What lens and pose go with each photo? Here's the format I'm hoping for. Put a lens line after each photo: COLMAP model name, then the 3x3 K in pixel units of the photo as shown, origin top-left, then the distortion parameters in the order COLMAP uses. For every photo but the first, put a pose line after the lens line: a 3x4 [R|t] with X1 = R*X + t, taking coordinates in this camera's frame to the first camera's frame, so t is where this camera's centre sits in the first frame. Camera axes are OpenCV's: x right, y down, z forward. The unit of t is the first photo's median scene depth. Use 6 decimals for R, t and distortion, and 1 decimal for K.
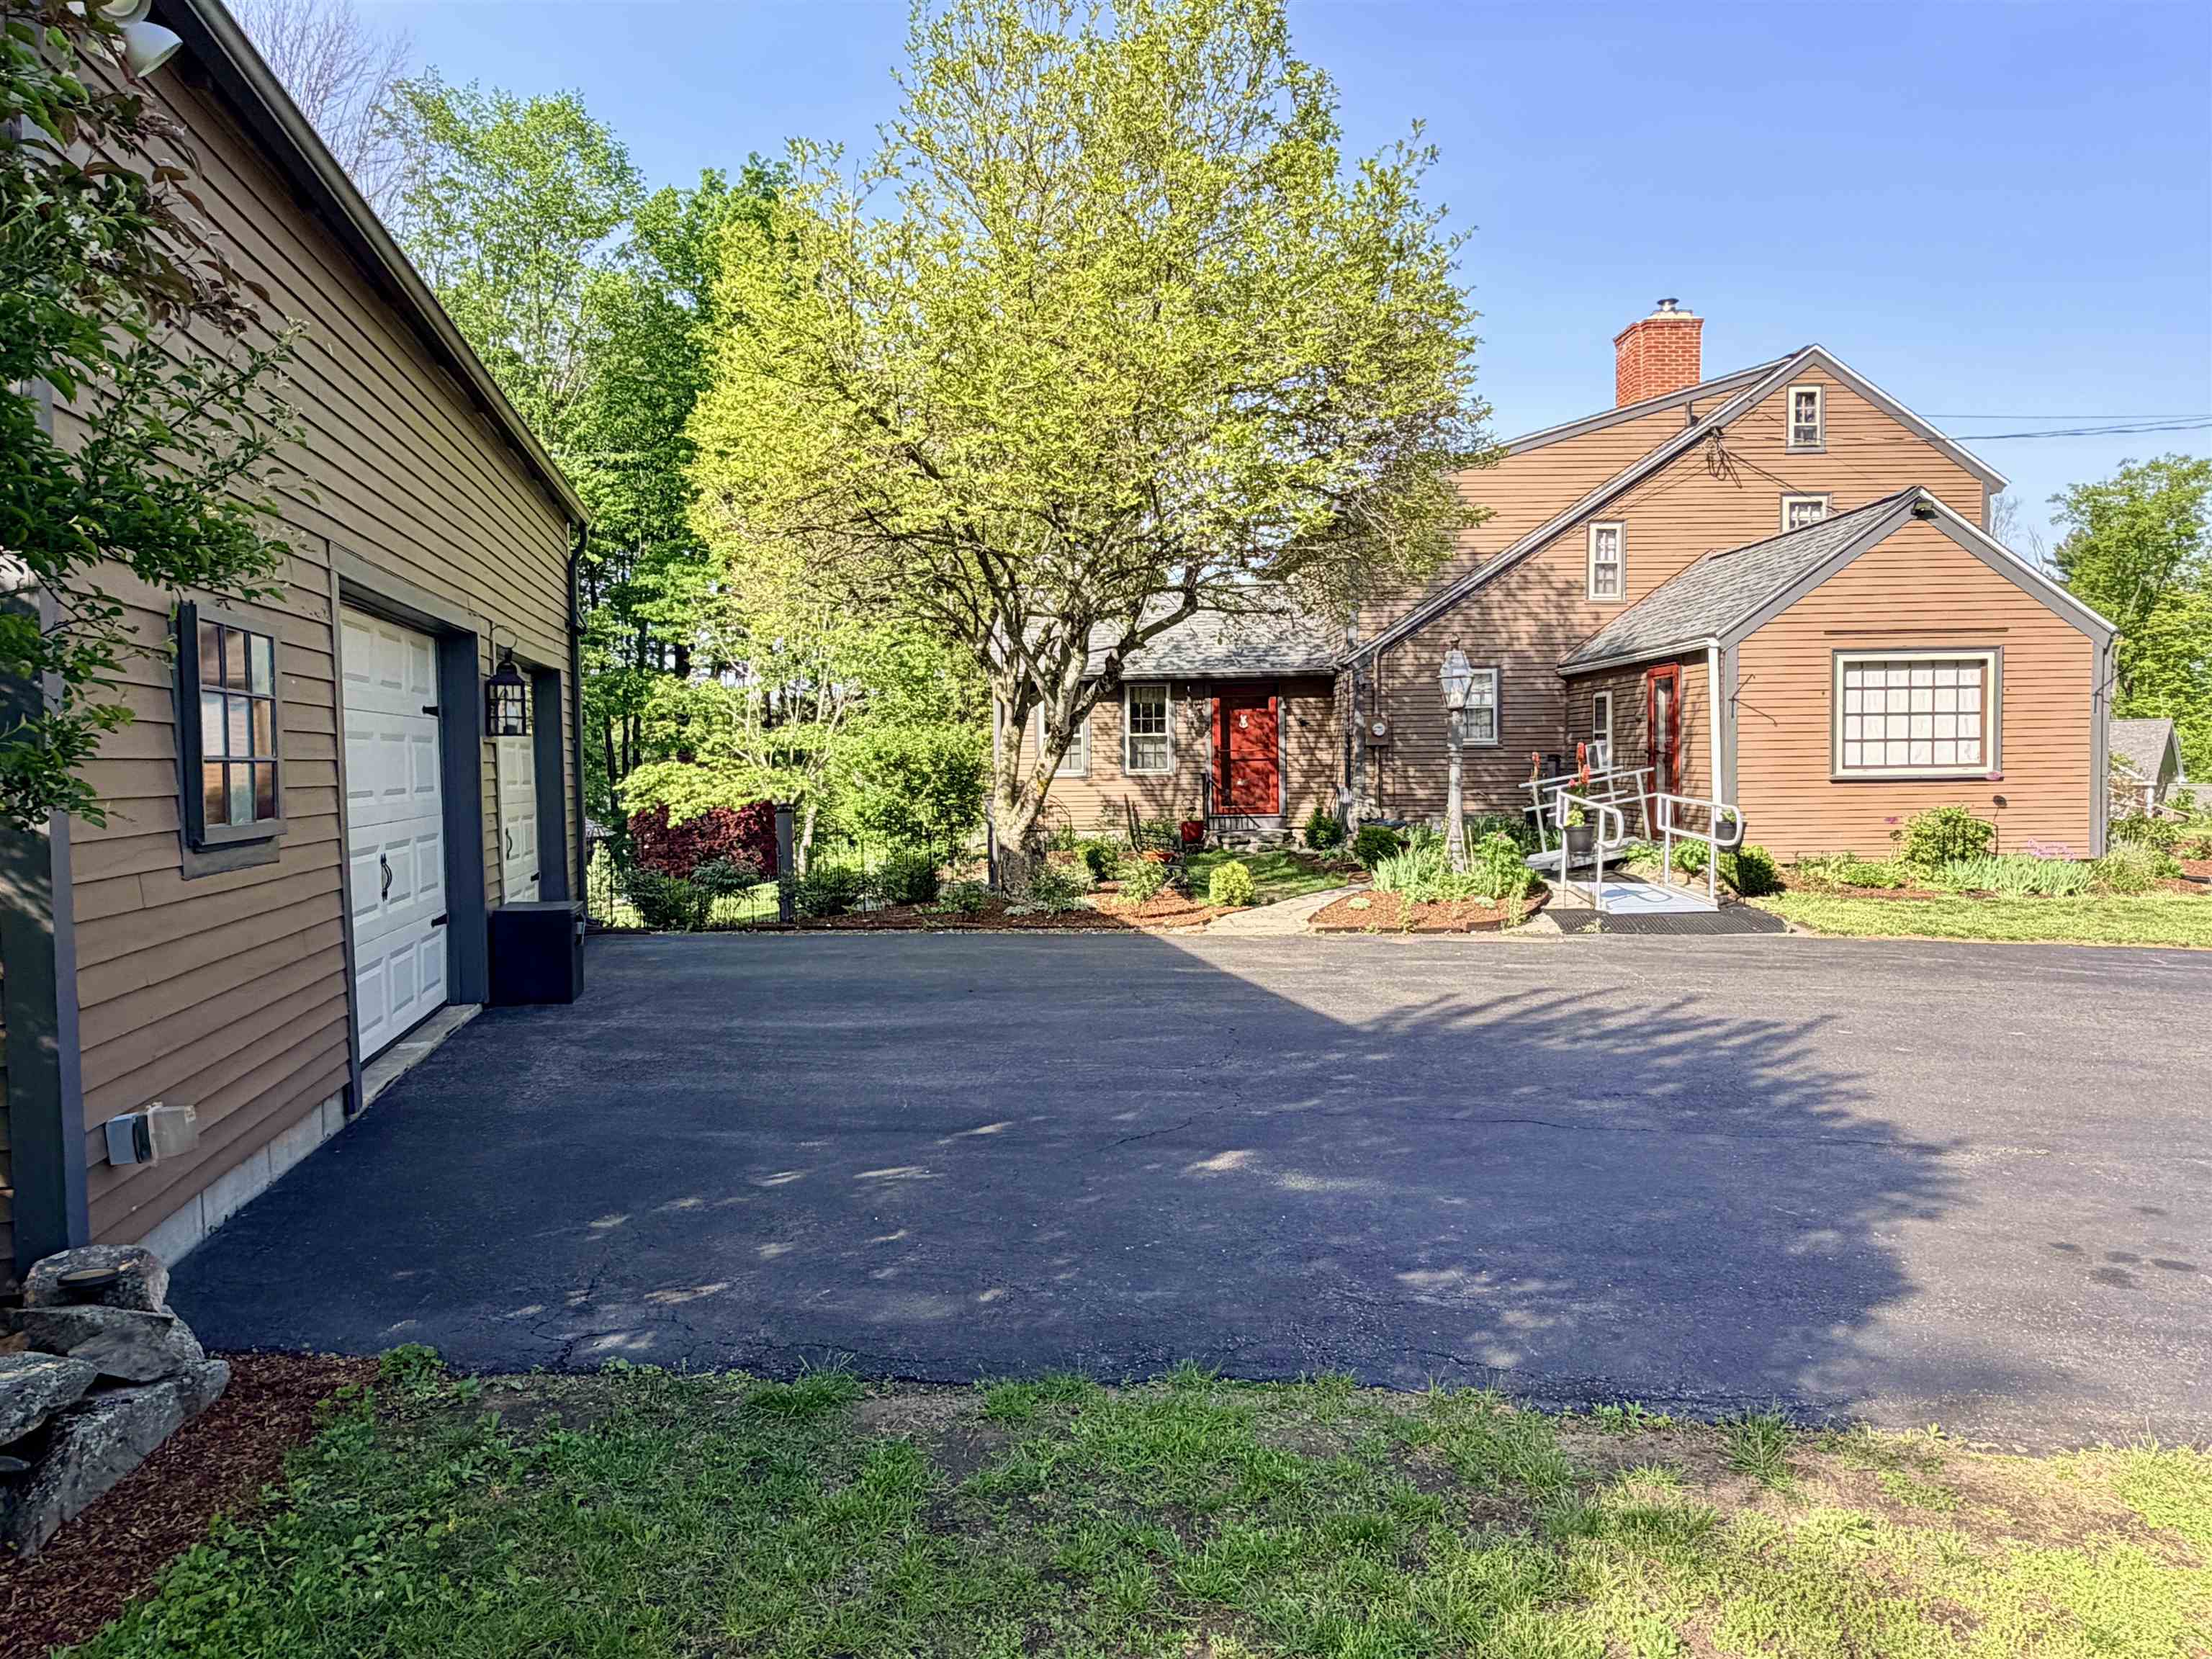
lens RADIAL K [[1474.4, 0, 1106.0], [0, 1474.4, 829.5], [0, 0, 1]] dist [-0.001755, 0.000171]
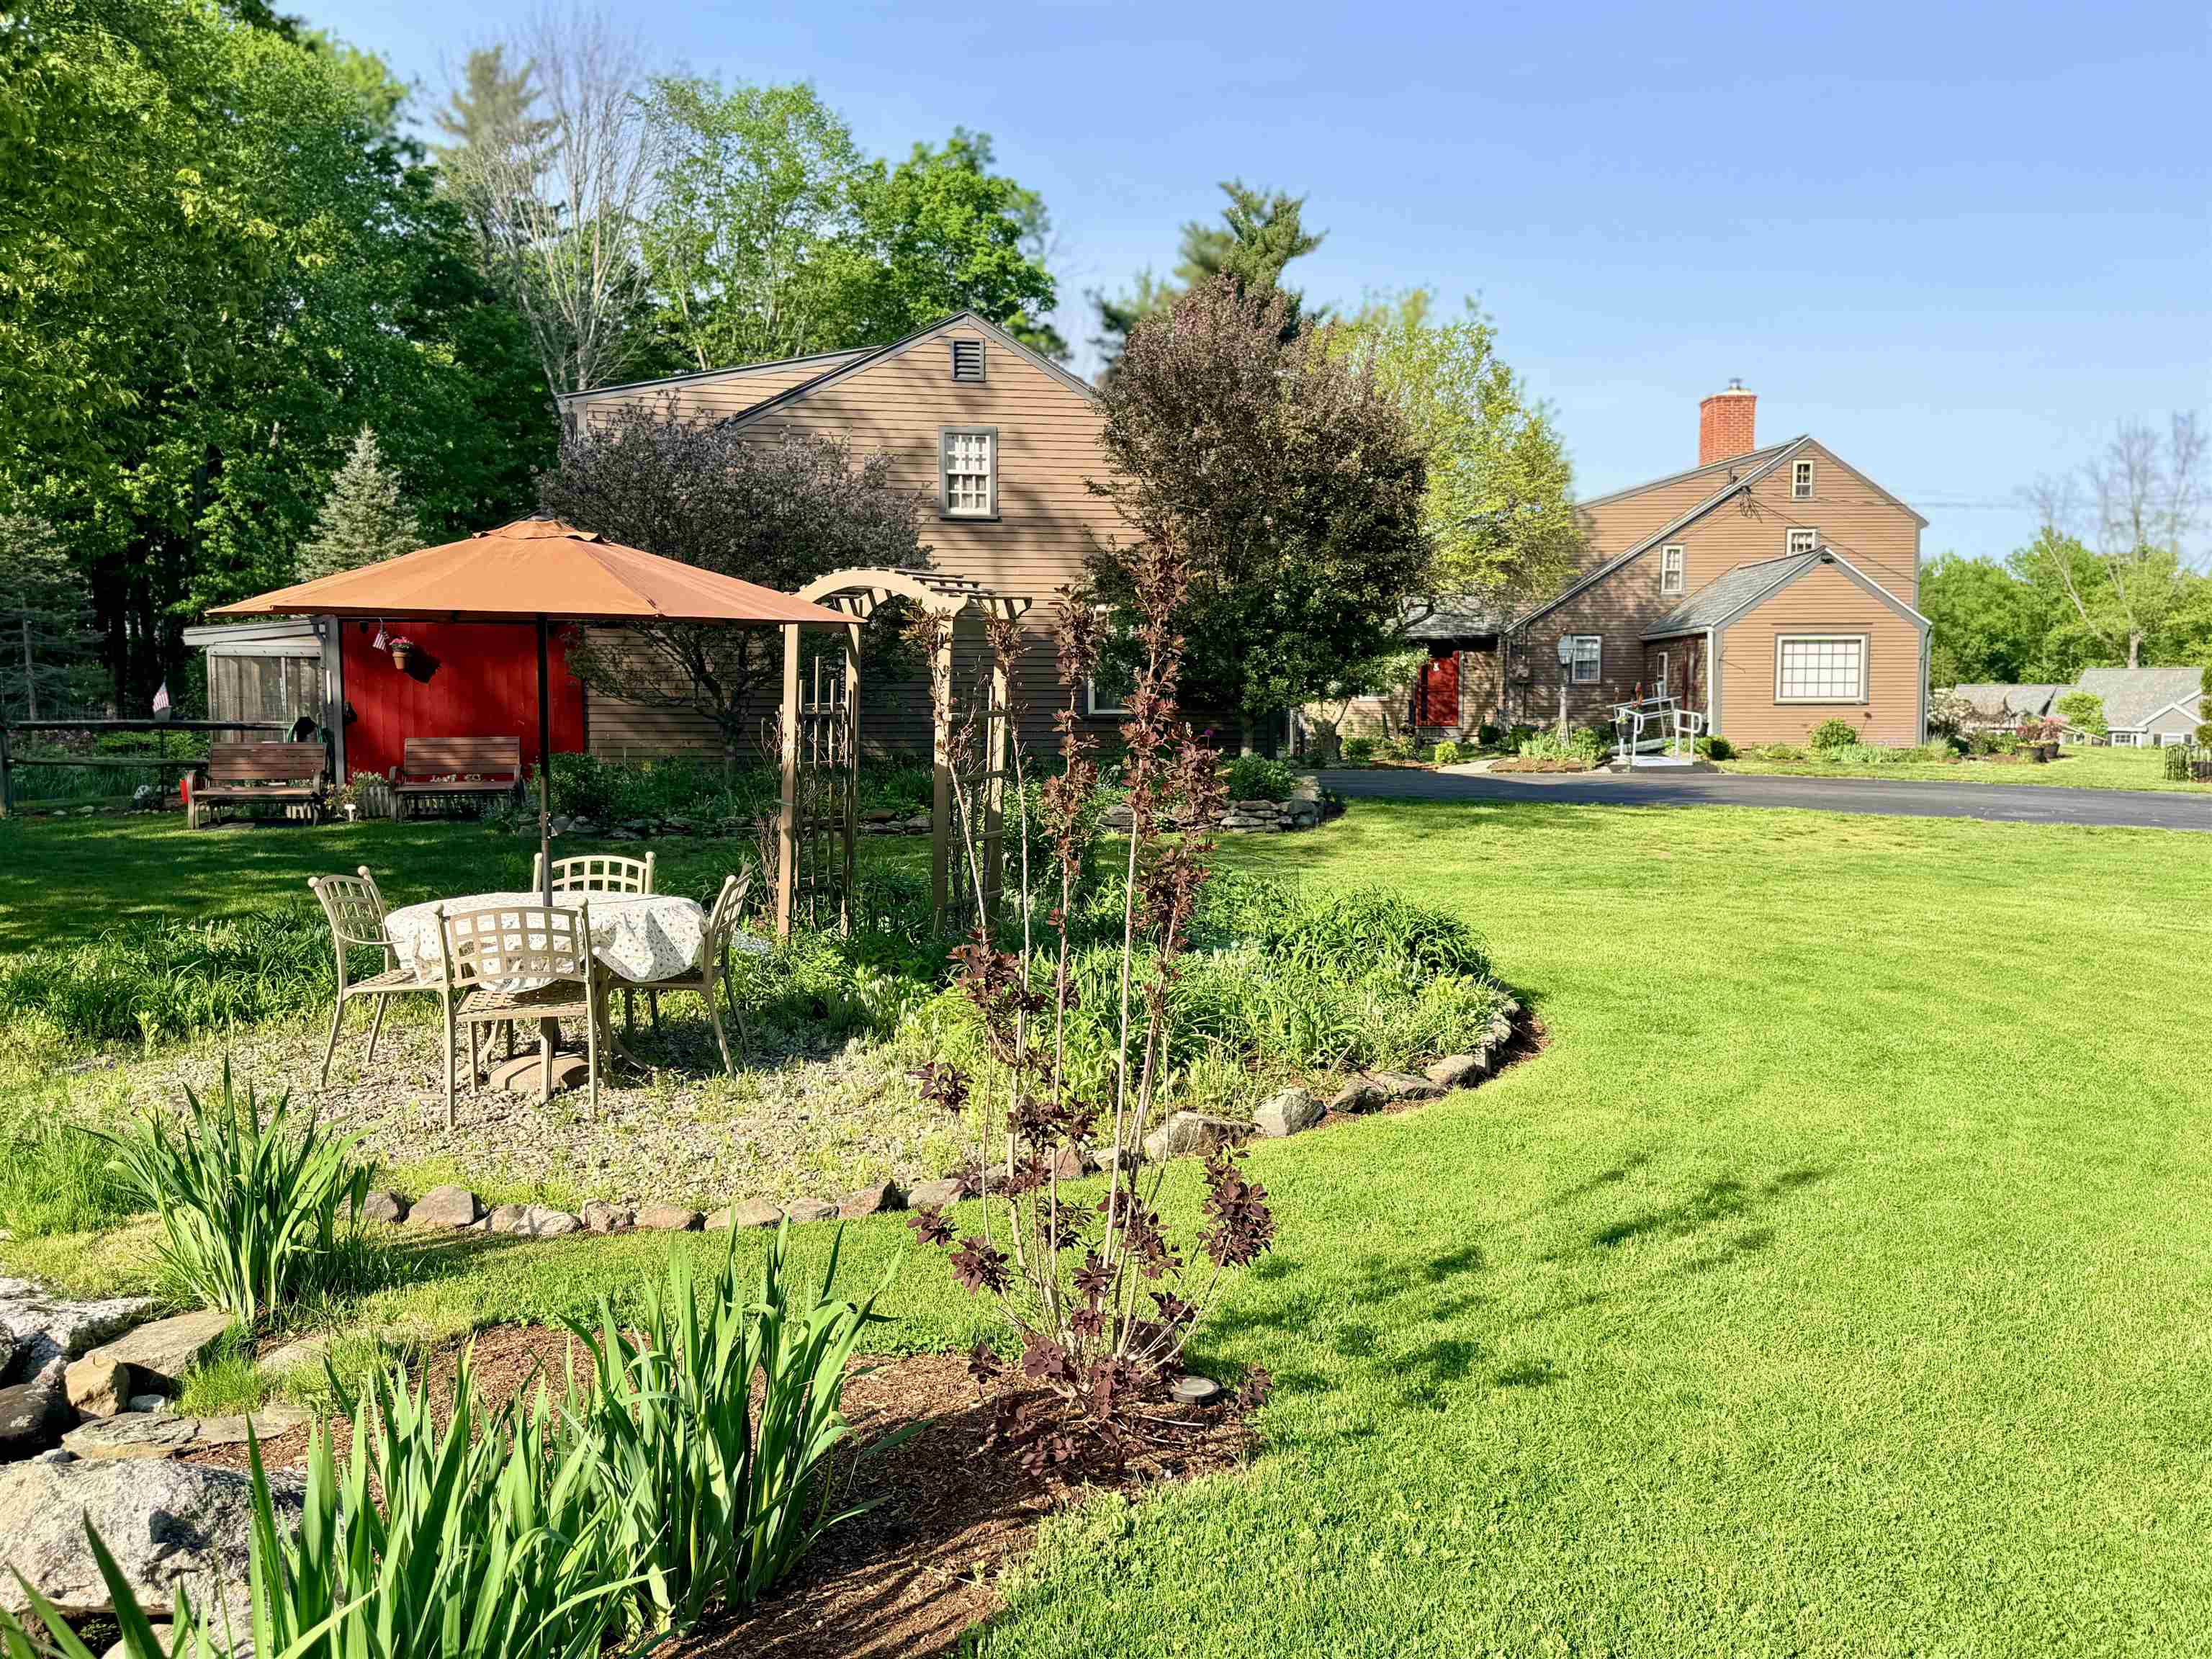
lens RADIAL K [[1833.8, 0, 1106.0], [0, 1833.8, 829.5], [0, 0, 1]] dist [0.125821, -0.001273]
pose [[0.999105, 0.016465, -0.038957, -0.209211], [-0.015524, 0.999583, 0.024344, 0.066290], [0.039342, -0.023717, 0.998944, -1.138948]]
